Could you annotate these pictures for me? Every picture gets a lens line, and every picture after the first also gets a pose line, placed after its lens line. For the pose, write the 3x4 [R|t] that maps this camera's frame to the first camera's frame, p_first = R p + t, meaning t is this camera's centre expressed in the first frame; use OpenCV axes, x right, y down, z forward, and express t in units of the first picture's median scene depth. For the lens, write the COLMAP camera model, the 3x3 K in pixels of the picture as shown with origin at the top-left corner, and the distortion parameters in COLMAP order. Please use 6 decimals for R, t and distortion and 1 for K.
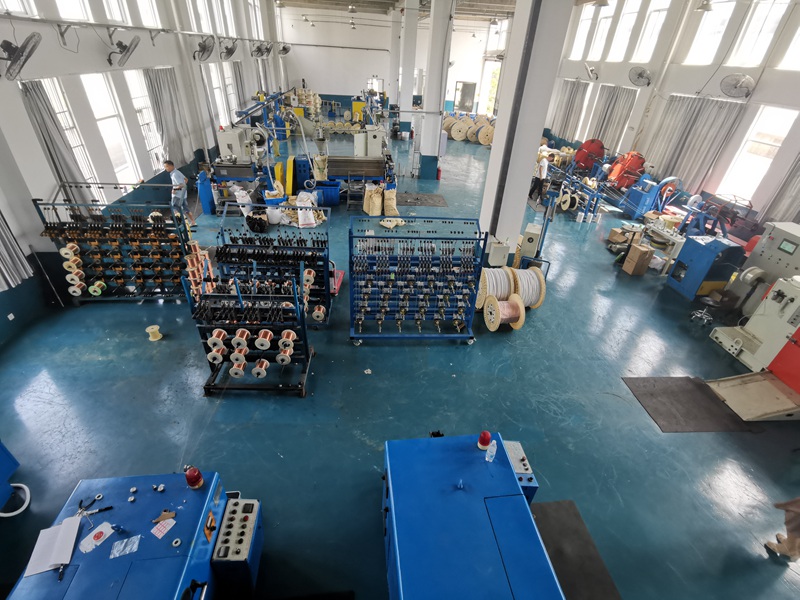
lens RADIAL K [[384.2, 0, 402.5], [0, 384.2, 295.7], [0, 0, 1]] dist [-0.014387, 0.014643]
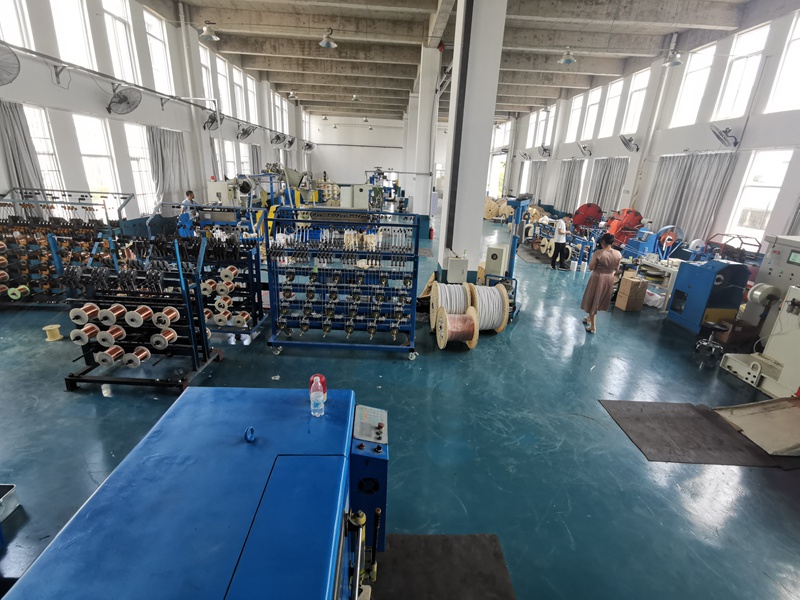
lens RADIAL K [[384.2, 0, 402.4], [0, 384.2, 296.8], [0, 0, 1]] dist [-0.014387, 0.014643]
pose [[0.997333, 0.014431, -0.071551, 0.195605], [-0.031534, 0.969245, -0.244068, 0.181858], [0.065829, 0.245674, 0.967115, 0.147738]]
